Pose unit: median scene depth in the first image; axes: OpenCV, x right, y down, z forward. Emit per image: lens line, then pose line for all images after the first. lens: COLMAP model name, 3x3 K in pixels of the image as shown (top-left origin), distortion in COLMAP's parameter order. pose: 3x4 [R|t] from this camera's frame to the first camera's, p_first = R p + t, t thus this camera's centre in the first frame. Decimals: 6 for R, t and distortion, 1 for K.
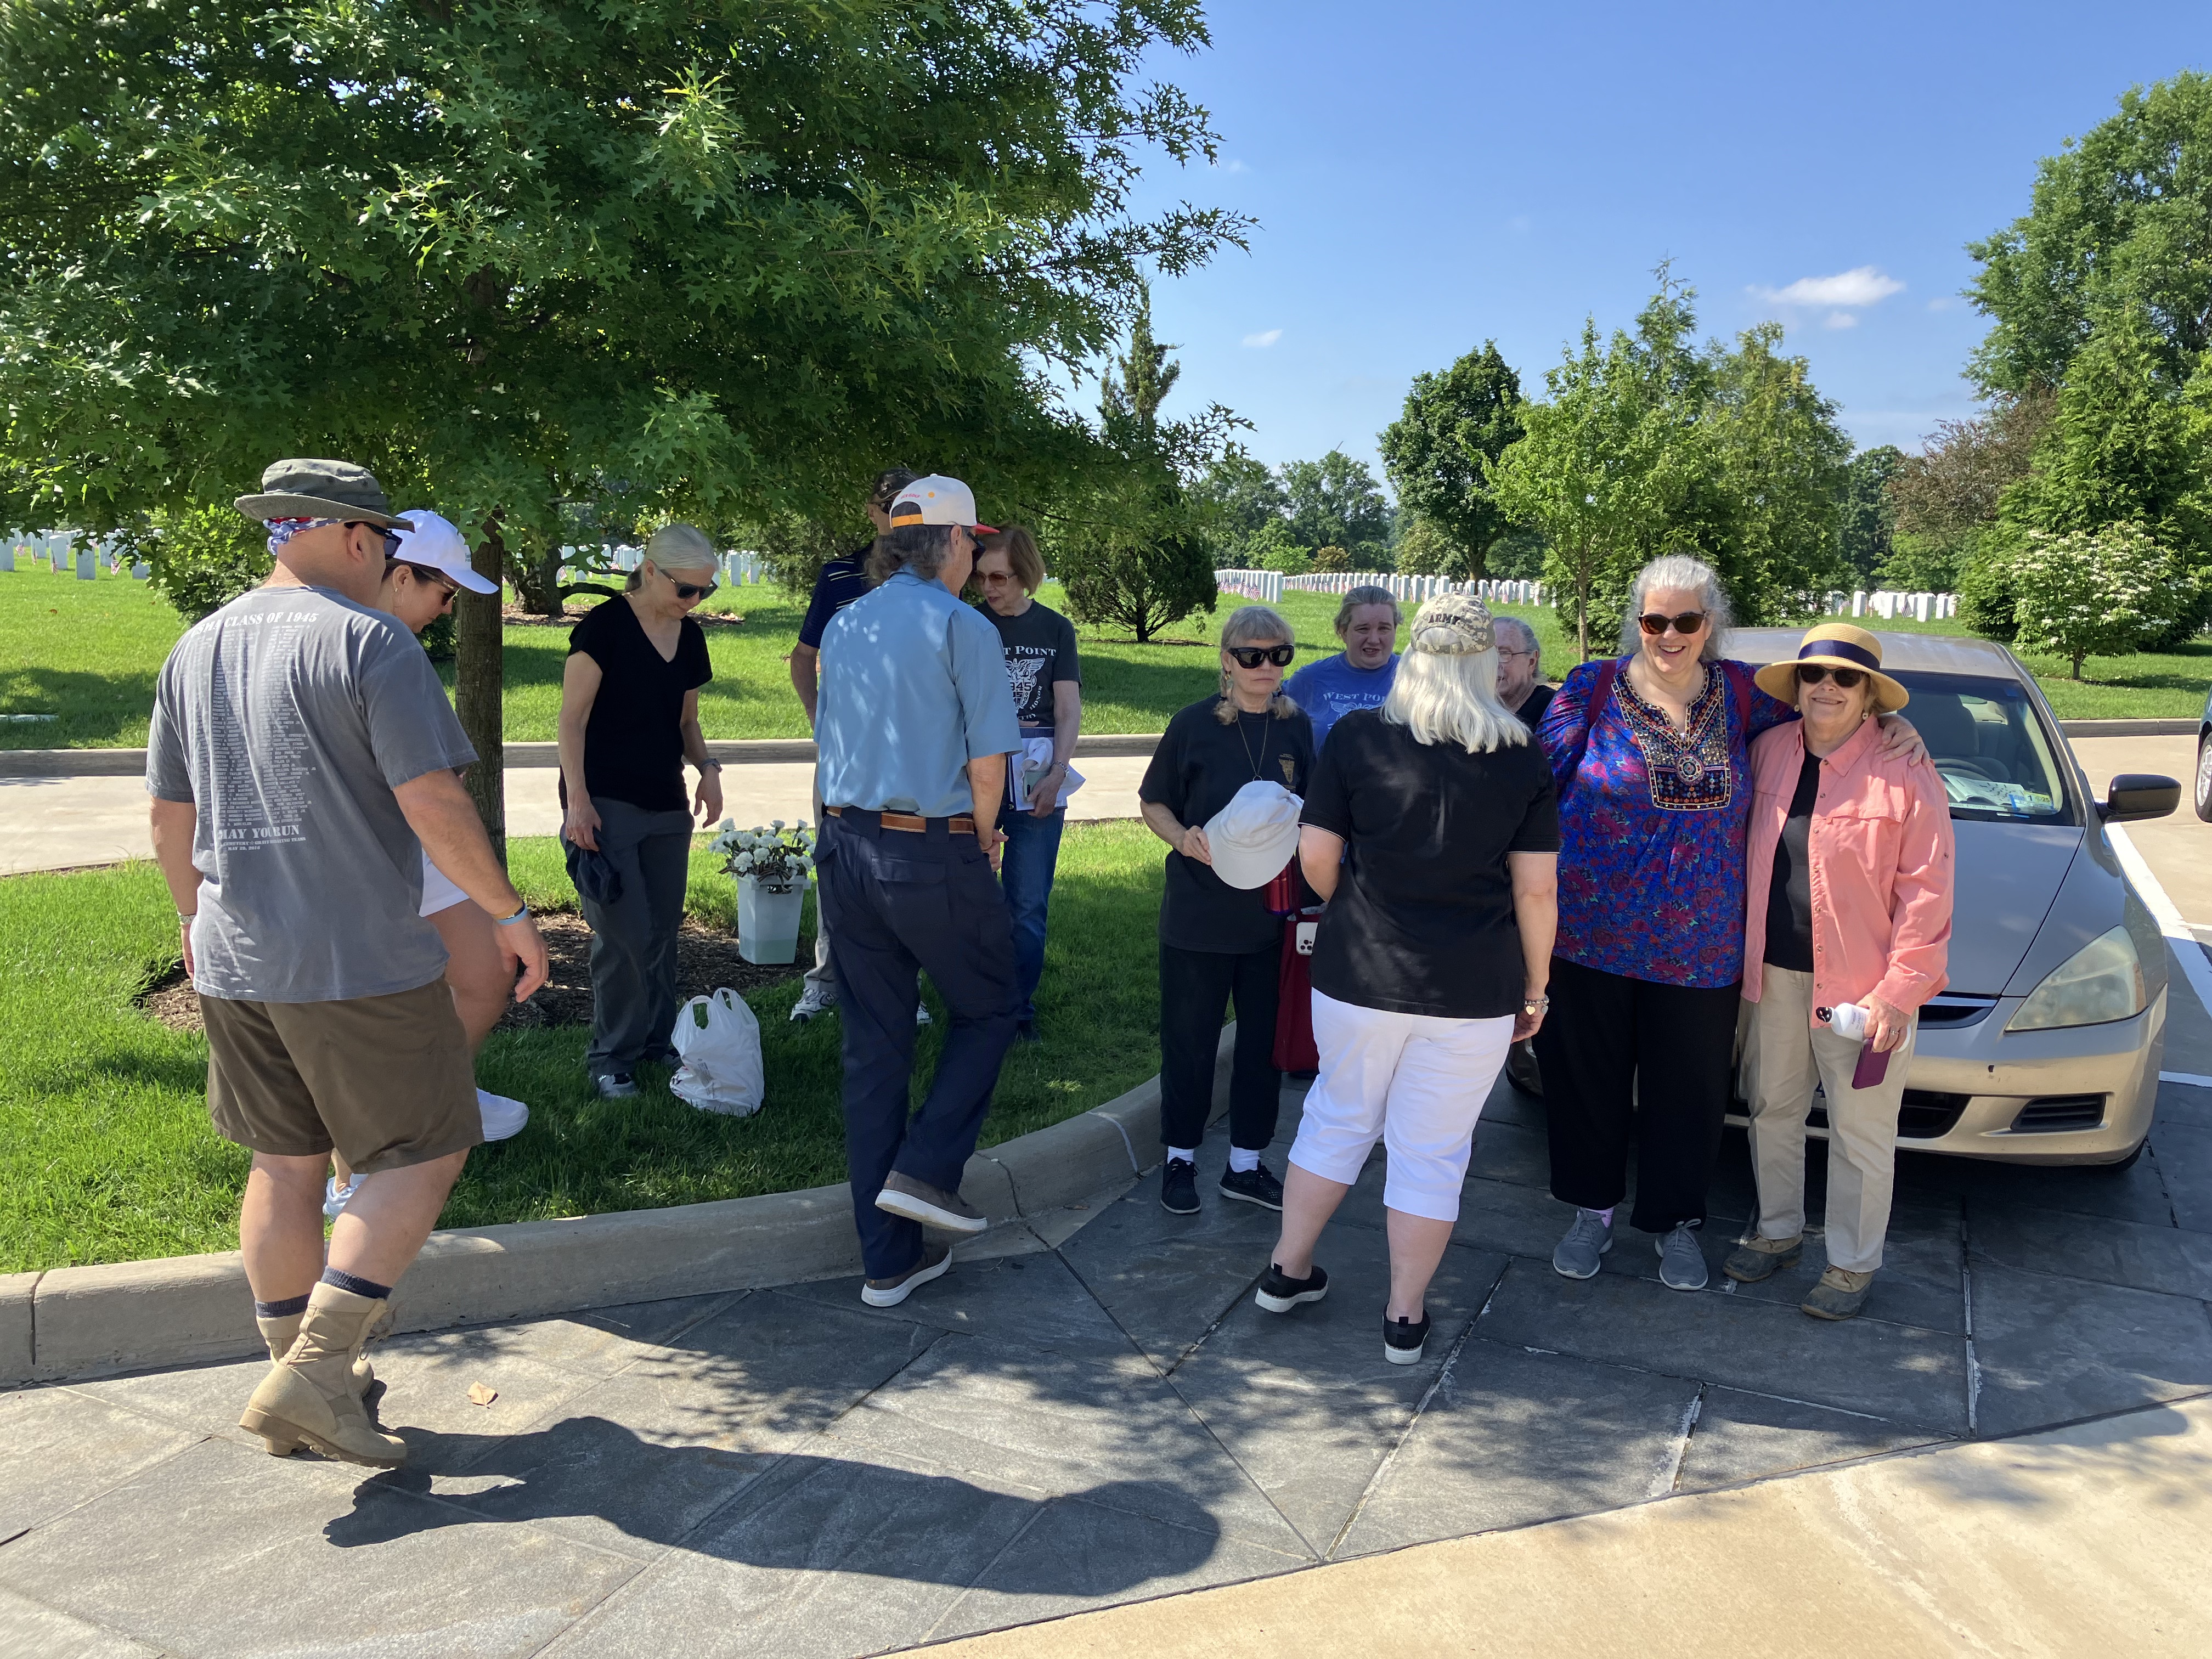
lens RADIAL K [[1767.6, 0, 1122.2], [0, 1767.6, 822.8], [0, 0, 1]] dist [0.009500, -0.022485]
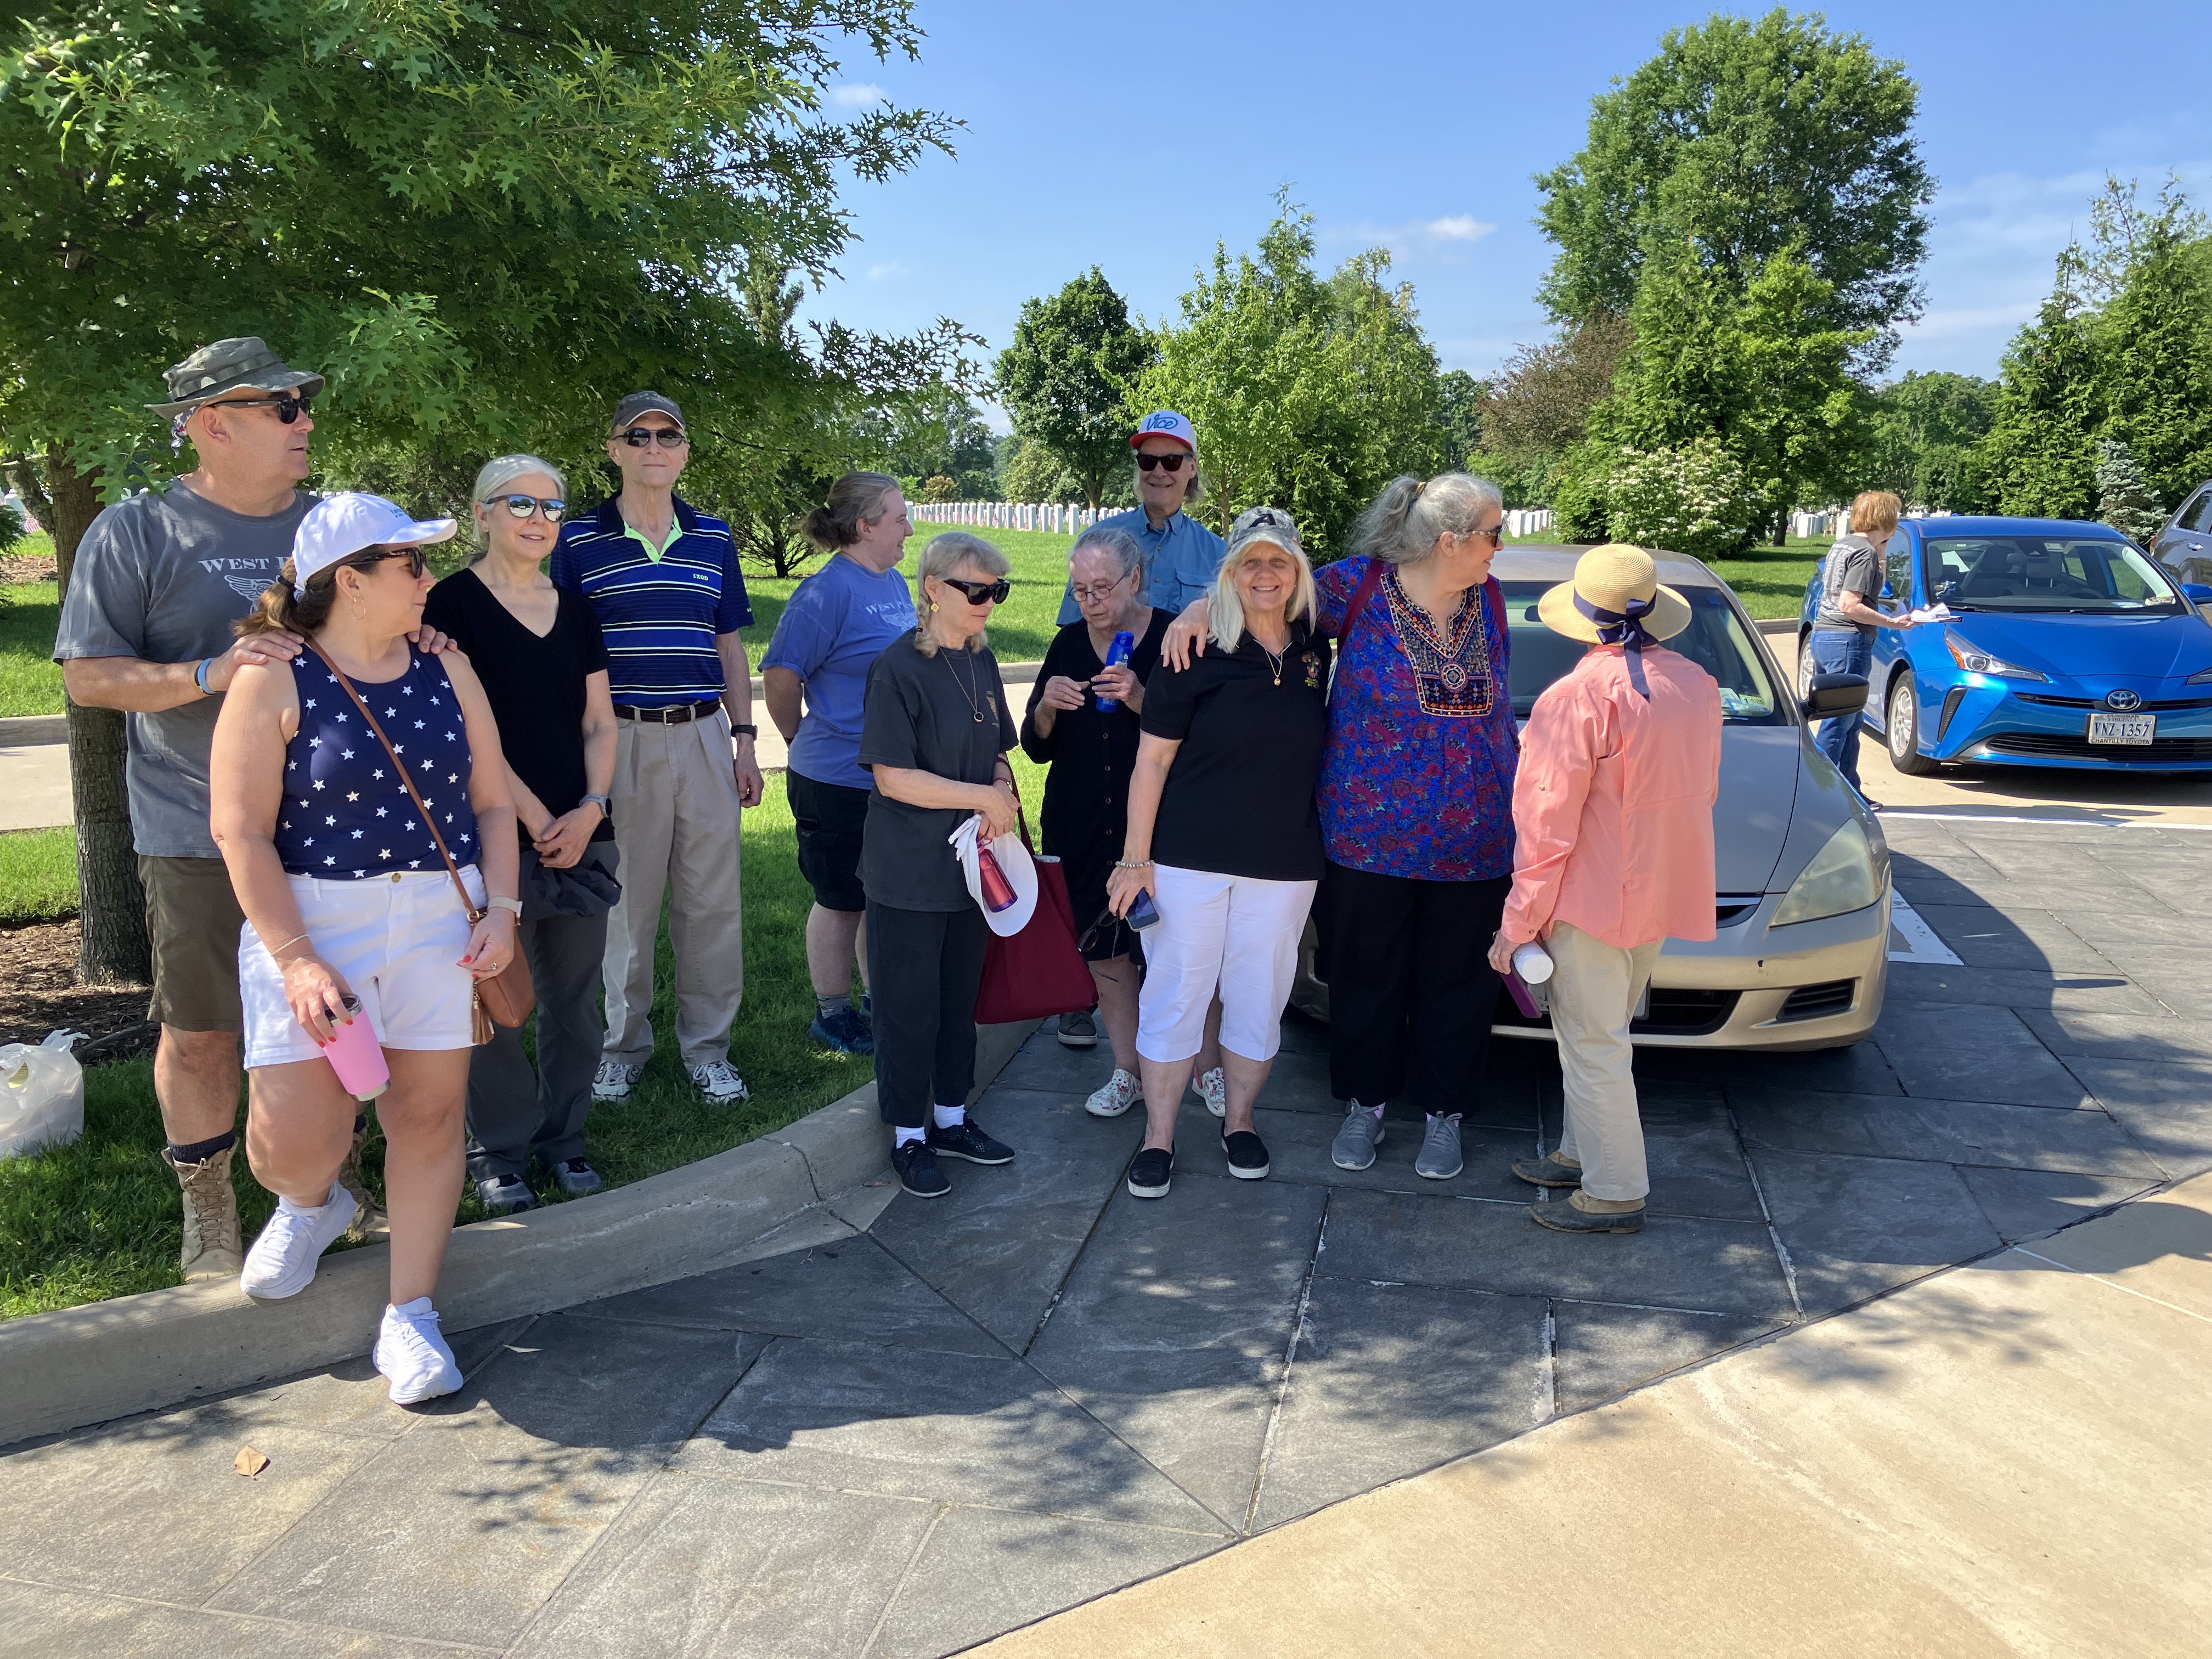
lens RADIAL K [[1772.8, 0, 1120.4], [0, 1772.8, 827.4], [0, 0, 1]] dist [-0.000789, 0.000418]
pose [[0.976152, -0.059488, 0.208781, -0.061921], [0.051003, 0.997648, 0.045794, -0.005463], [-0.211014, -0.034053, 0.976890, 0.045115]]
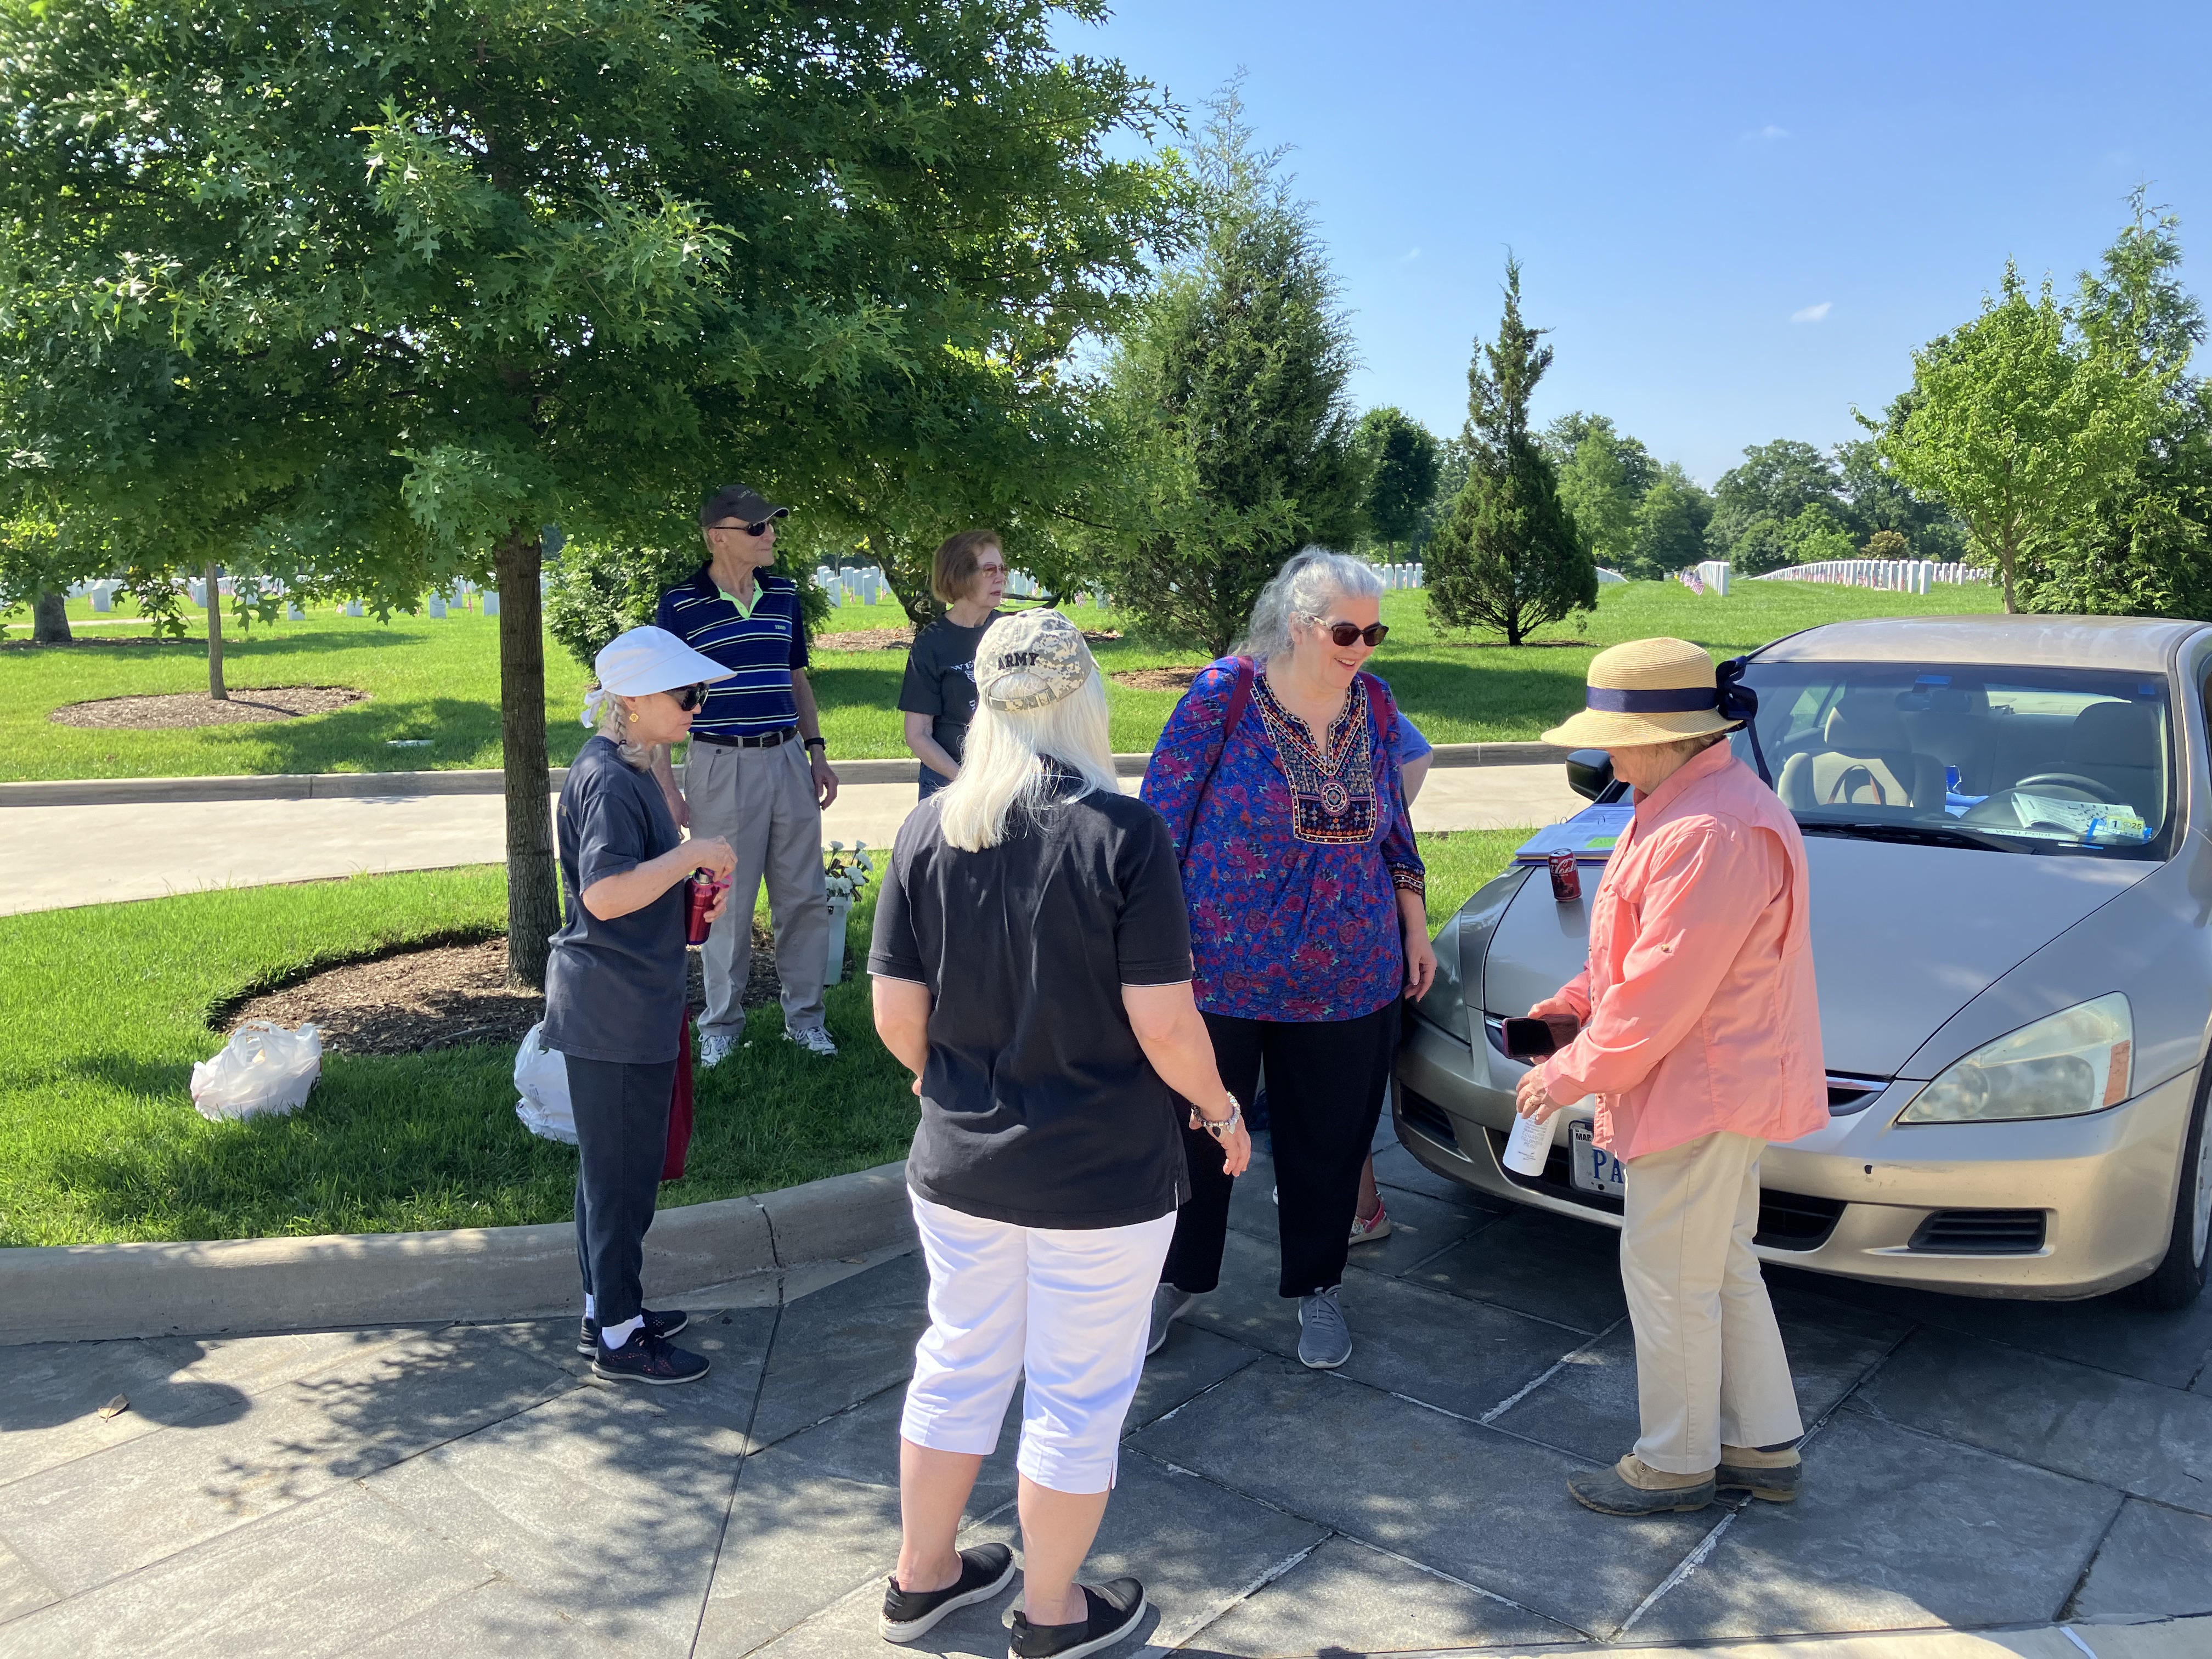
lens RADIAL K [[1767.6, 0, 1122.2], [0, 1767.6, 822.8], [0, 0, 1]] dist [0.009500, -0.022485]
pose [[0.955809, 0.000223, -0.293988, 0.282468], [-0.001404, 0.999992, -0.003807, -0.009093], [0.293984, 0.004051, 0.955802, 0.100048]]
